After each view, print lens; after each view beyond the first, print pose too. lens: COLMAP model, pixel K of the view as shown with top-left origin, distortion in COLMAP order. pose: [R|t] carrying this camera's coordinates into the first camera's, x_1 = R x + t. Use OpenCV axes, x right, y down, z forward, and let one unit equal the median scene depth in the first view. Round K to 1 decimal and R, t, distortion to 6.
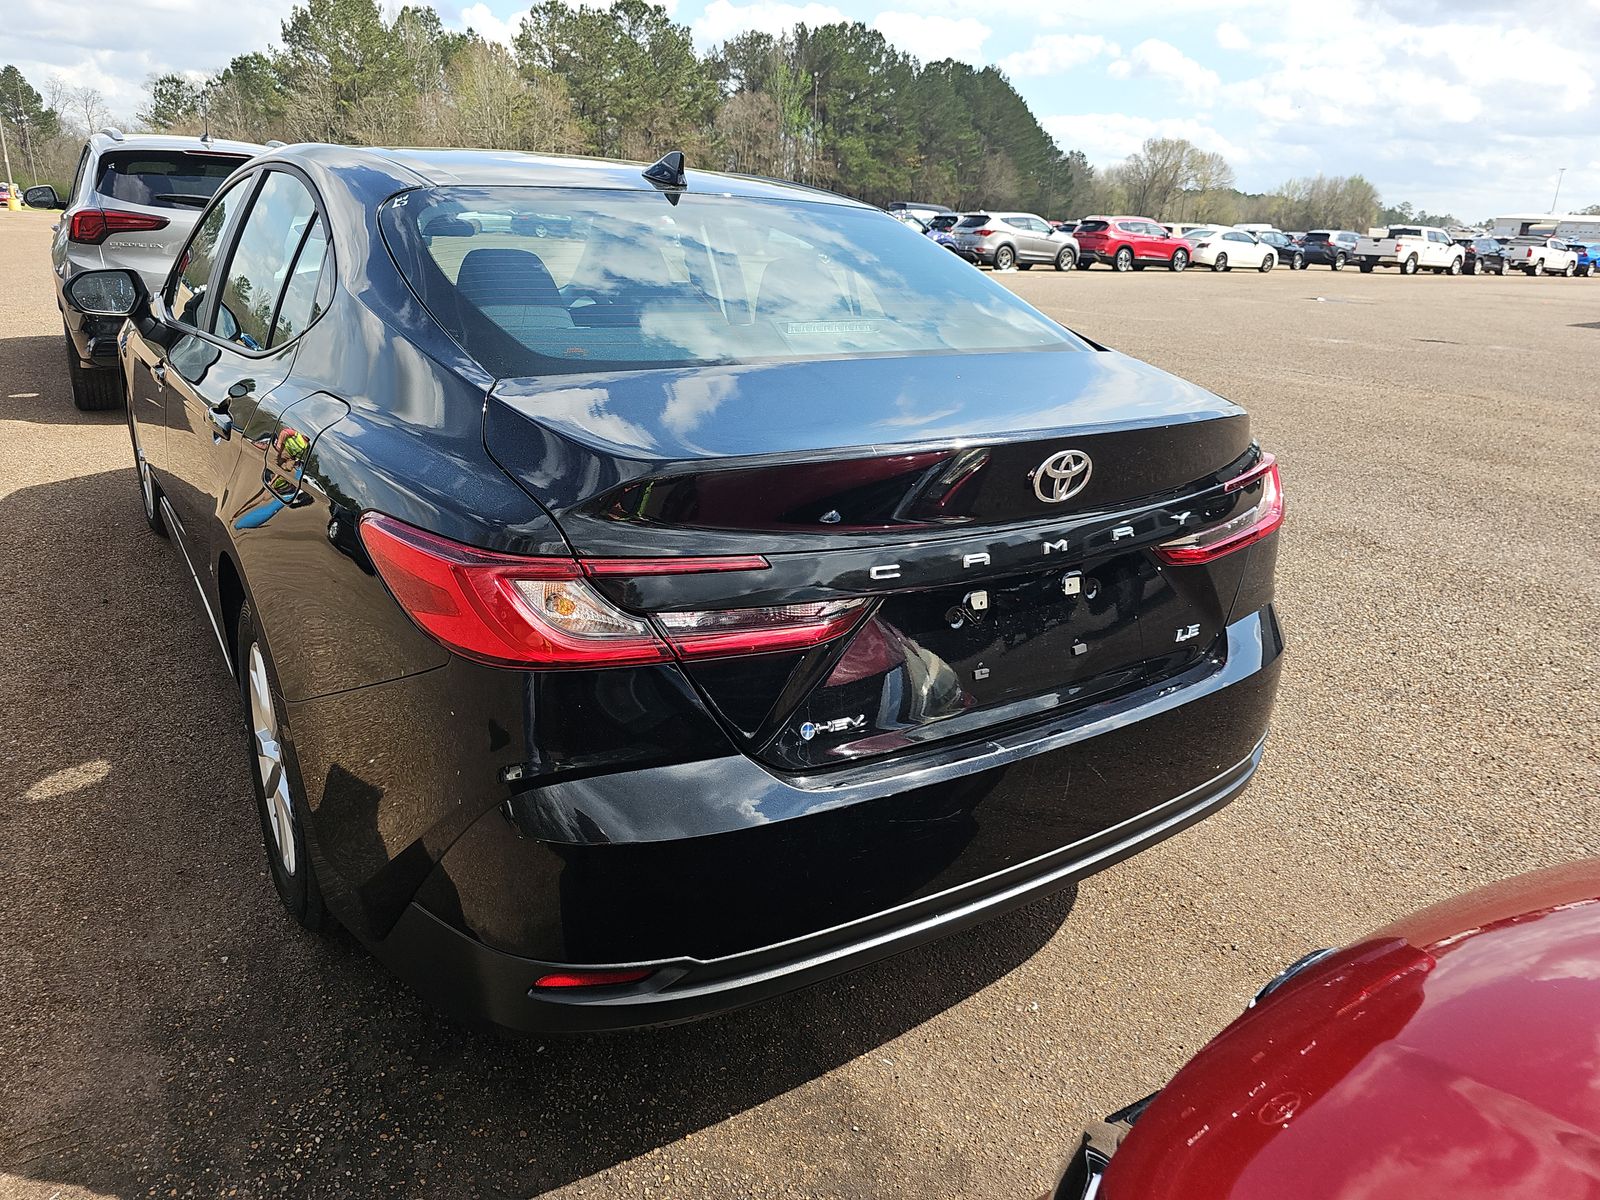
lens RADIAL K [[1078.4, 0, 785.8], [0, 1078.4, 568.3], [0, 0, 1]] dist [0.022917, -0.033474]
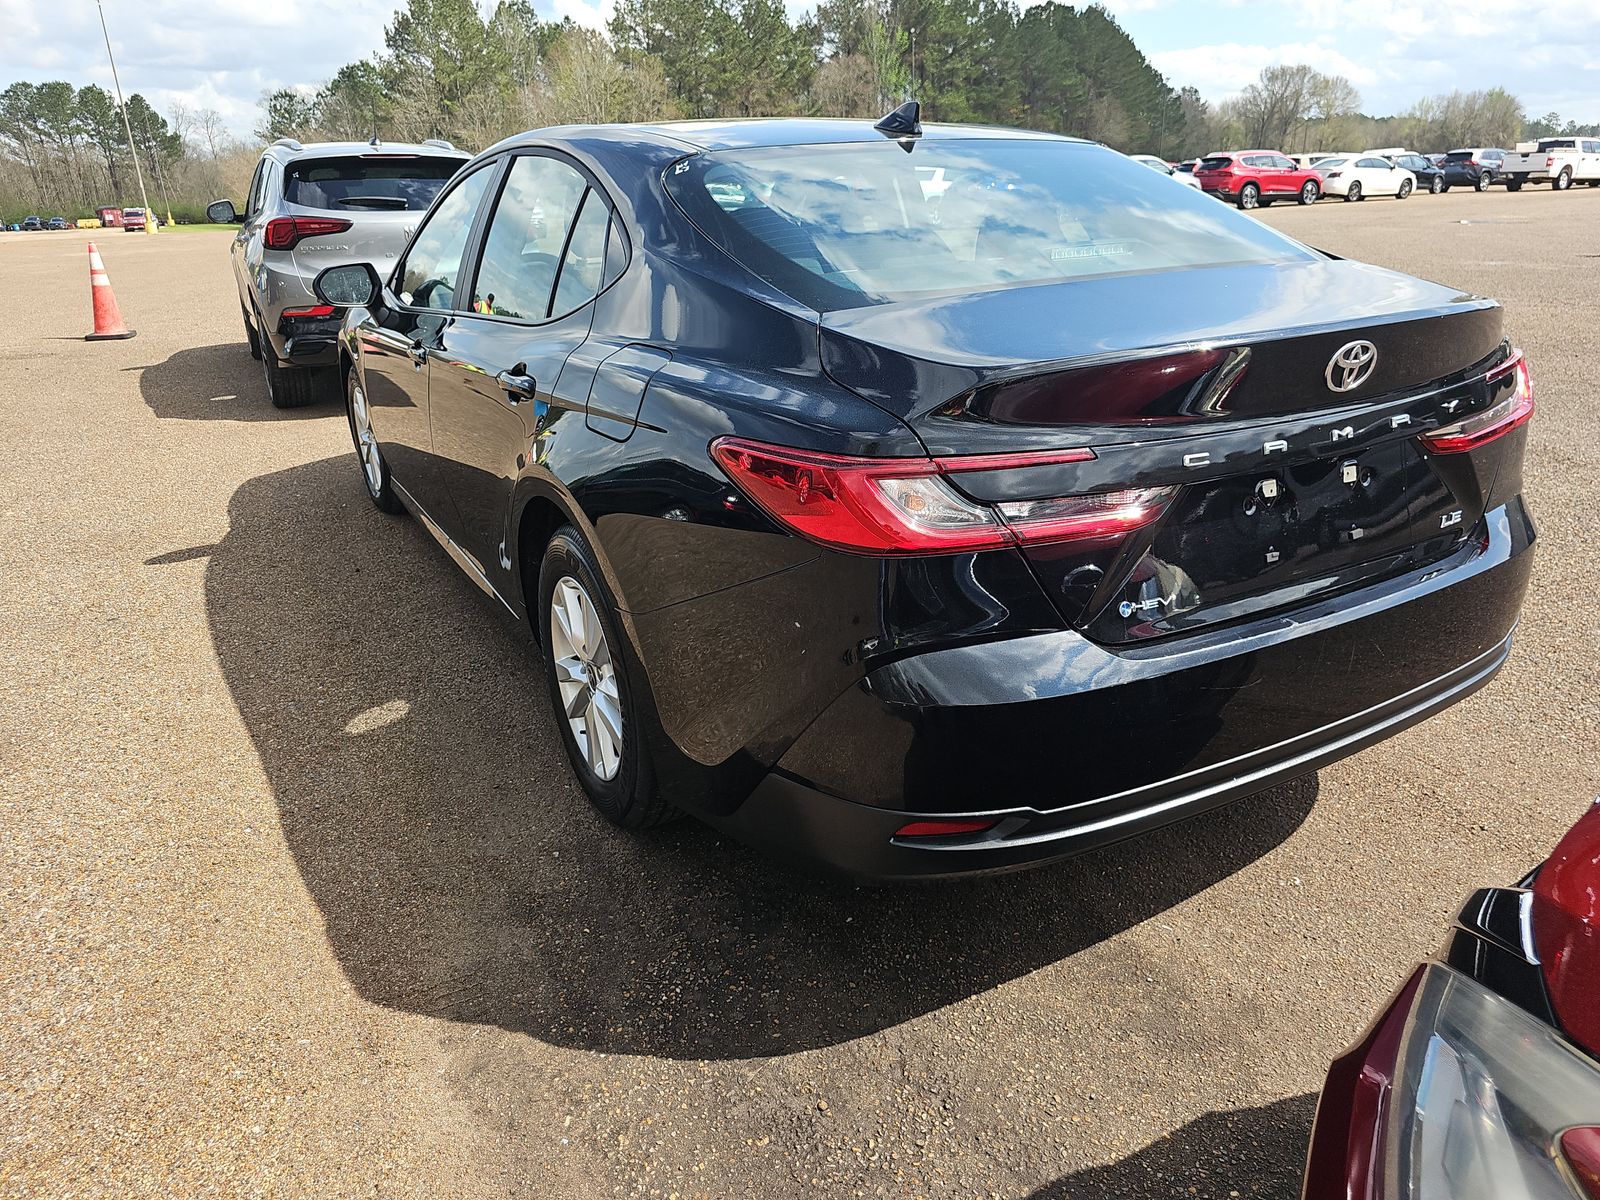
lens RADIAL K [[1078.4, 0, 788.8], [0, 1078.4, 592.6], [0, 0, 1]] dist [0.022917, -0.033474]
pose [[0.994300, -0.044001, -0.097117, -0.128632], [0.048297, 0.997936, 0.042332, 0.041965], [0.095054, -0.046781, 0.994372, -0.084671]]
